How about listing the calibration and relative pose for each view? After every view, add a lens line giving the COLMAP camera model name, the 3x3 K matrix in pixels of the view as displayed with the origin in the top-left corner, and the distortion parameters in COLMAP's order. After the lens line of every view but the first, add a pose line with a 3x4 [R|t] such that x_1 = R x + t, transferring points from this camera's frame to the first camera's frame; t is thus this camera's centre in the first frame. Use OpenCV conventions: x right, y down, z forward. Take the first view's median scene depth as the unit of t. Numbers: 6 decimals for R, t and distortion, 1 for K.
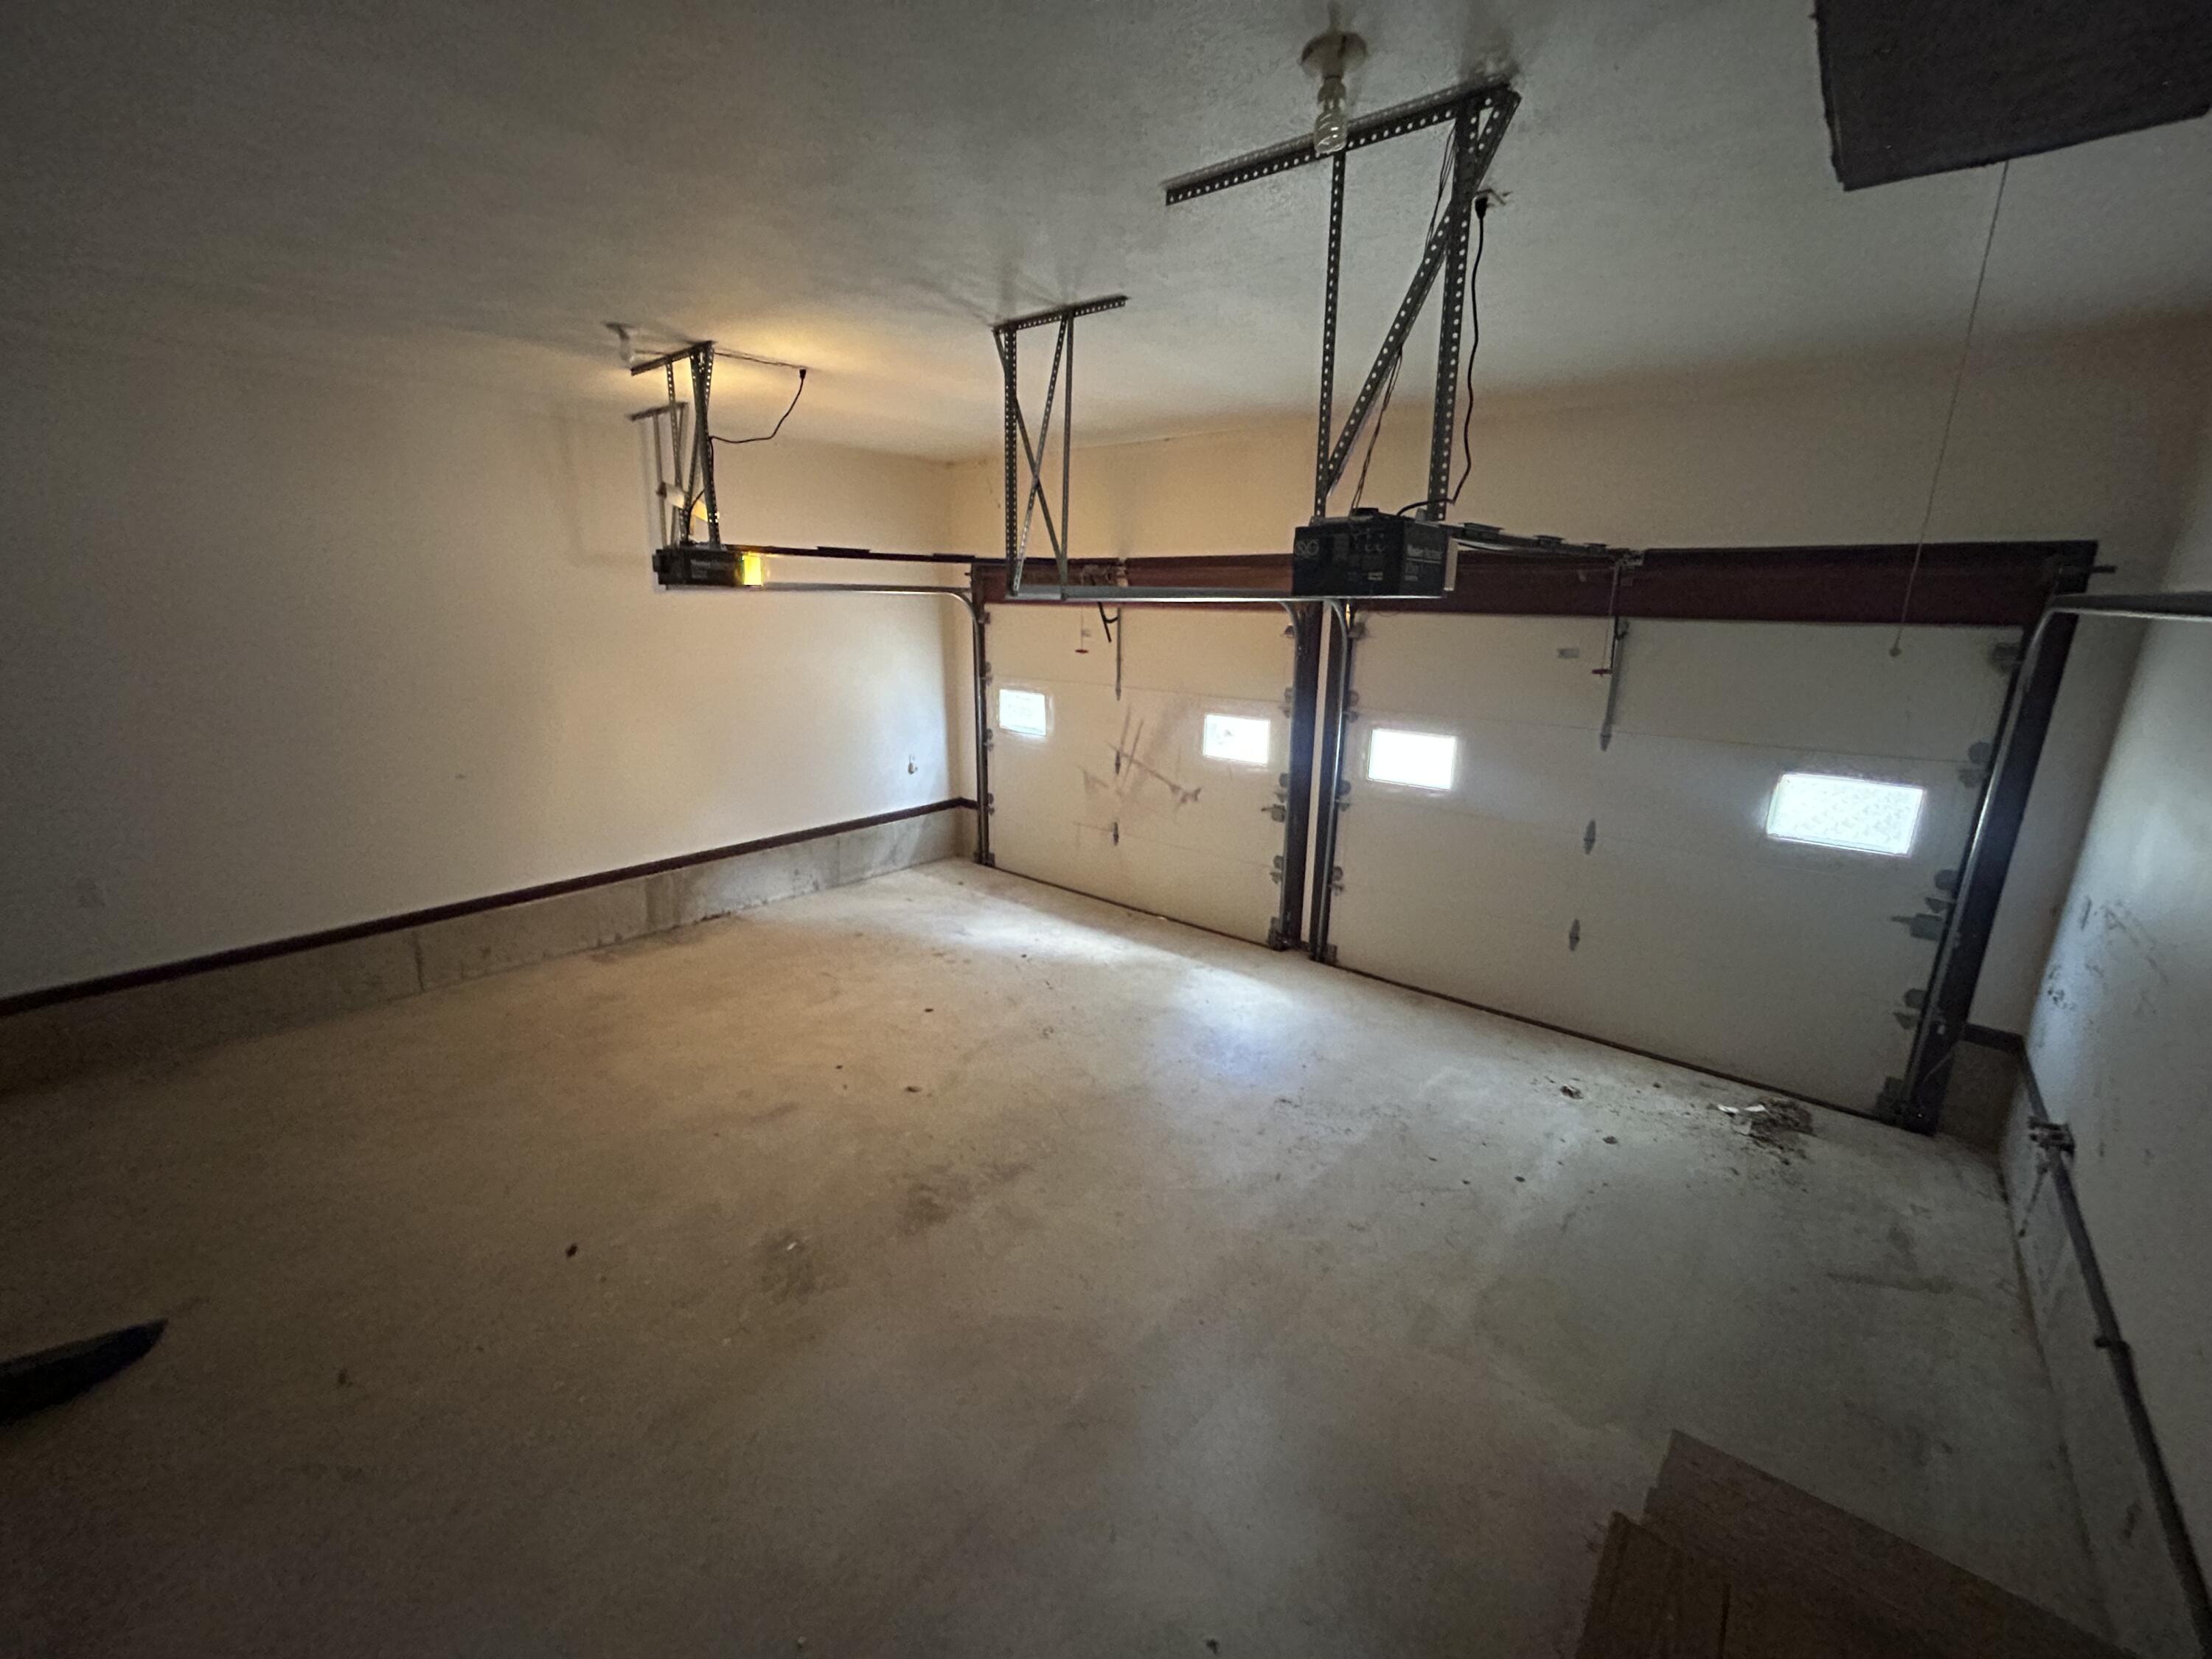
lens RADIAL K [[902.8, 0, 1101.2], [0, 902.8, 827.6], [0, 0, 1]] dist [-0.004073, -0.000486]
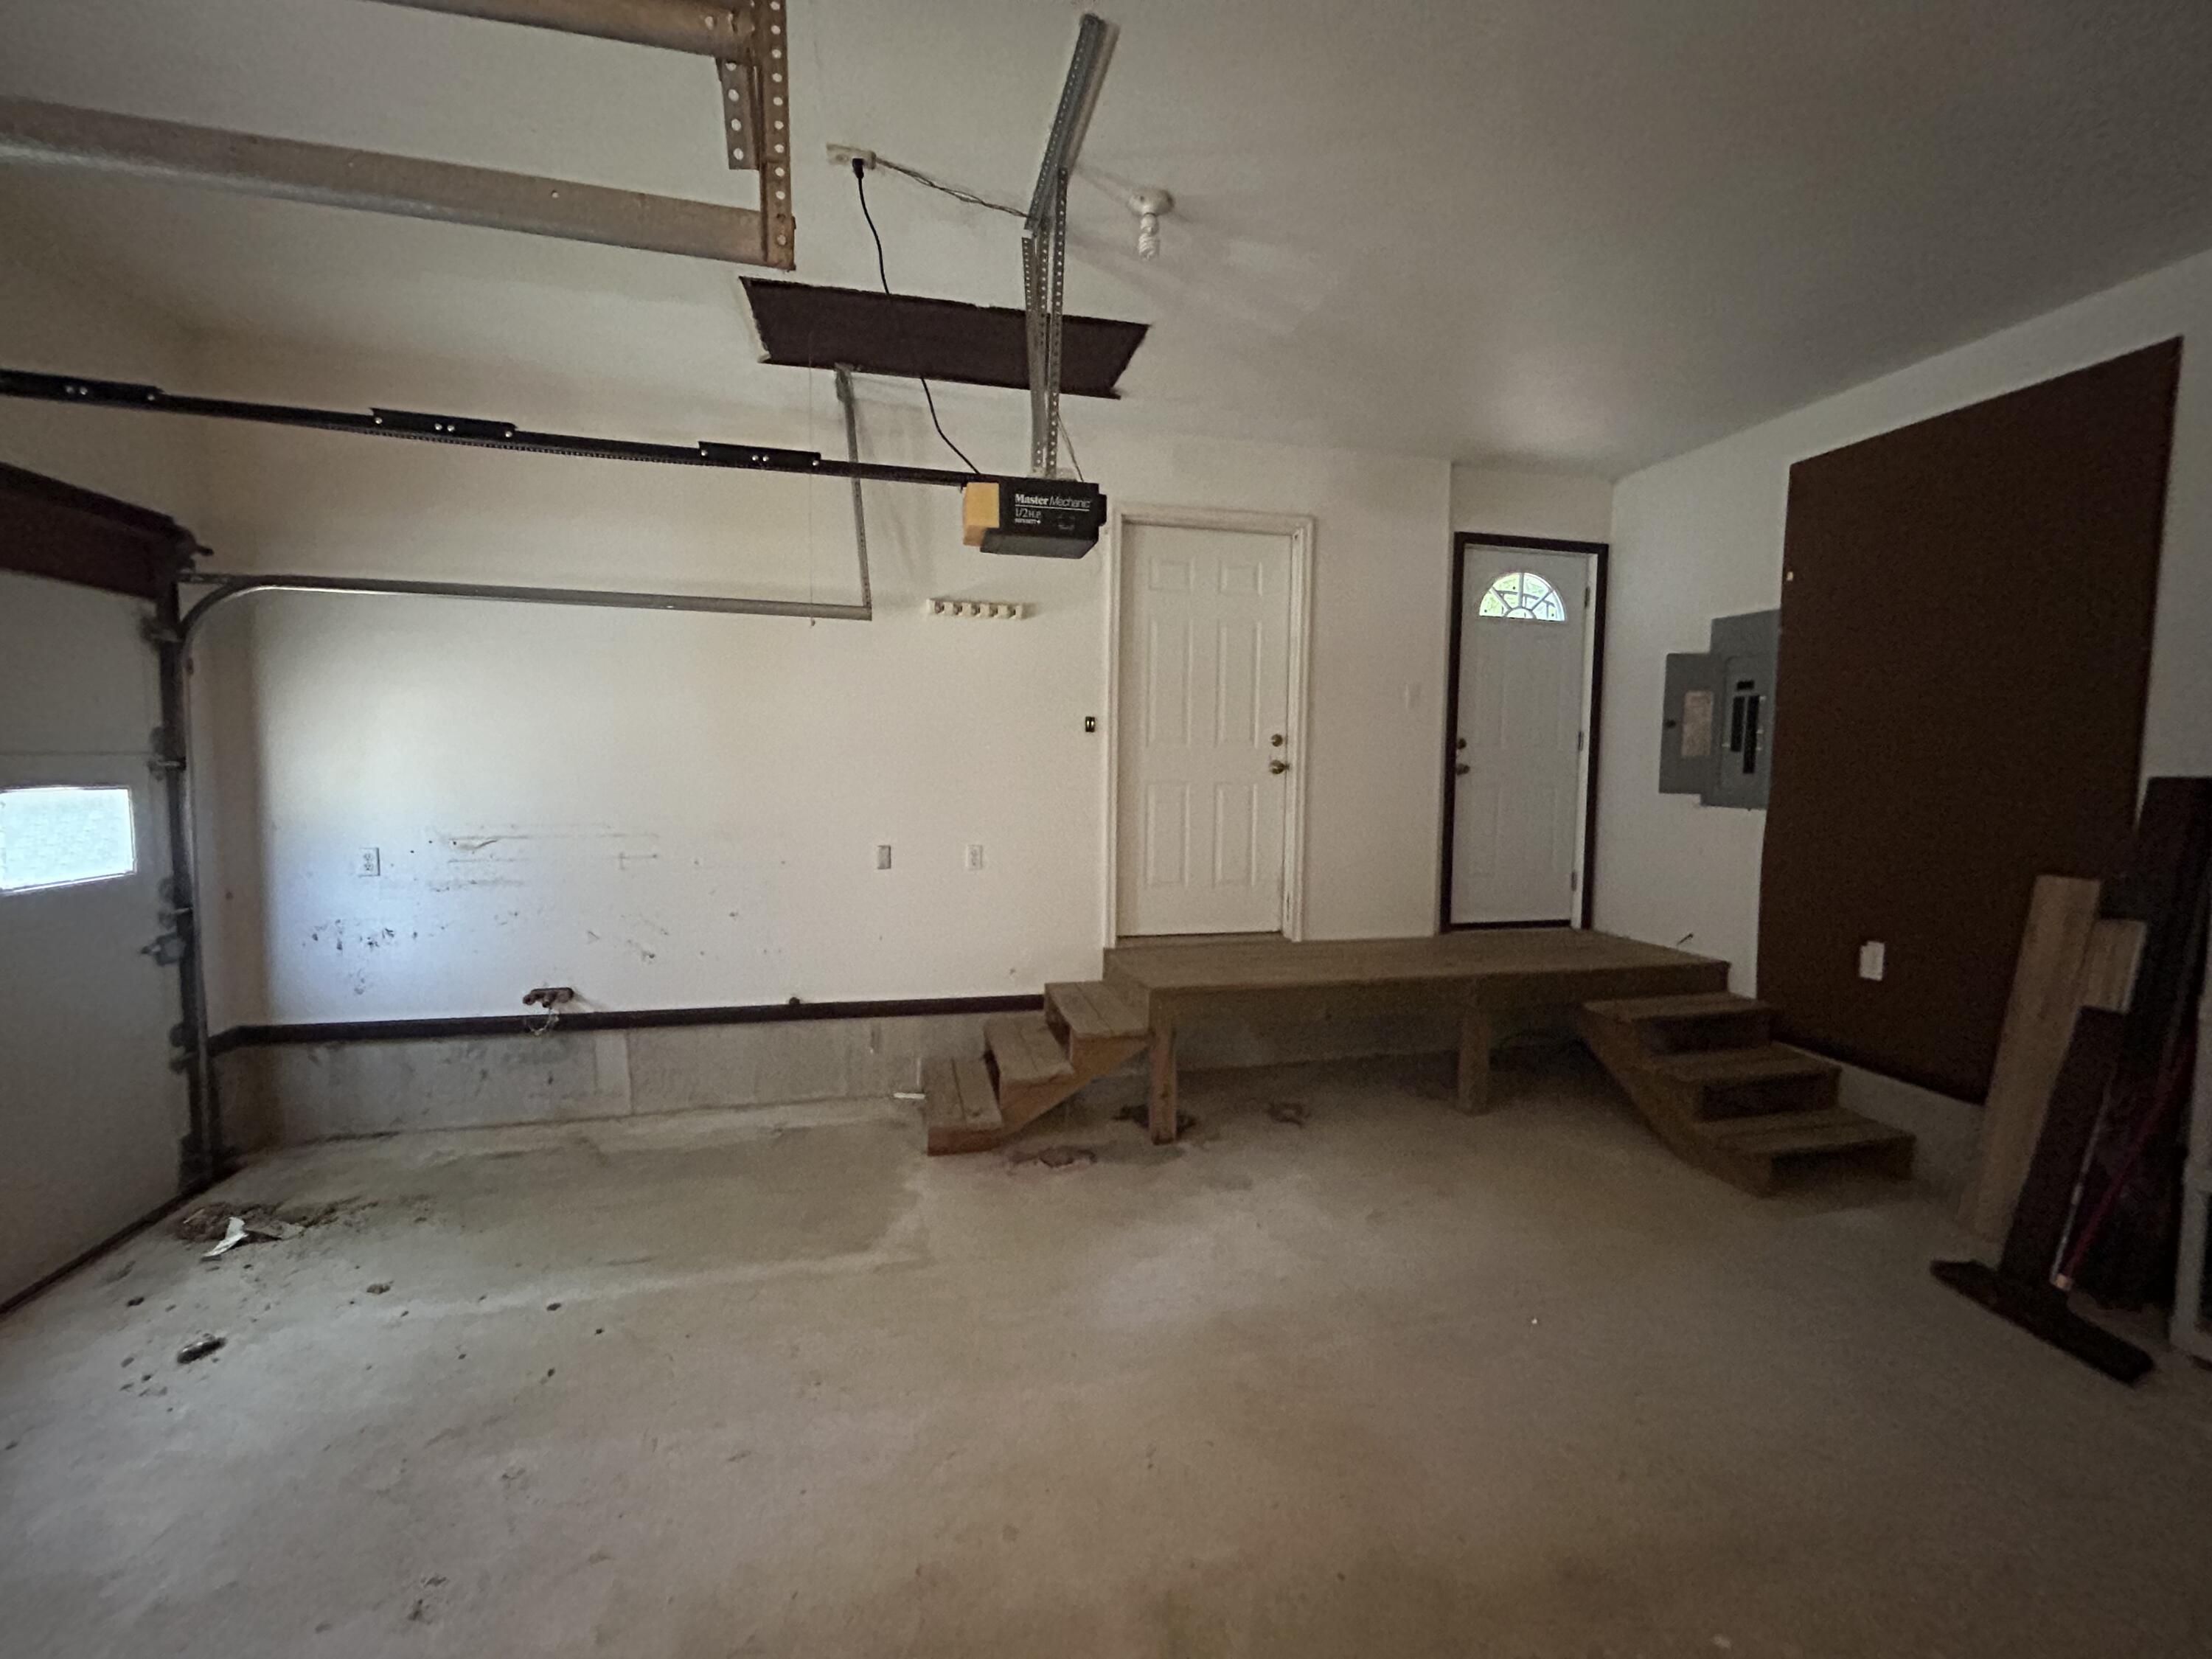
lens RADIAL K [[902.8, 0, 1106.0], [0, 902.8, 825.2], [0, 0, 1]] dist [-0.004073, -0.000486]
pose [[-0.797427, -0.069843, 0.599360, -0.292093], [0.130361, 0.949882, 0.284129, -0.127245], [-0.589166, 0.304705, -0.748357, 1.094890]]
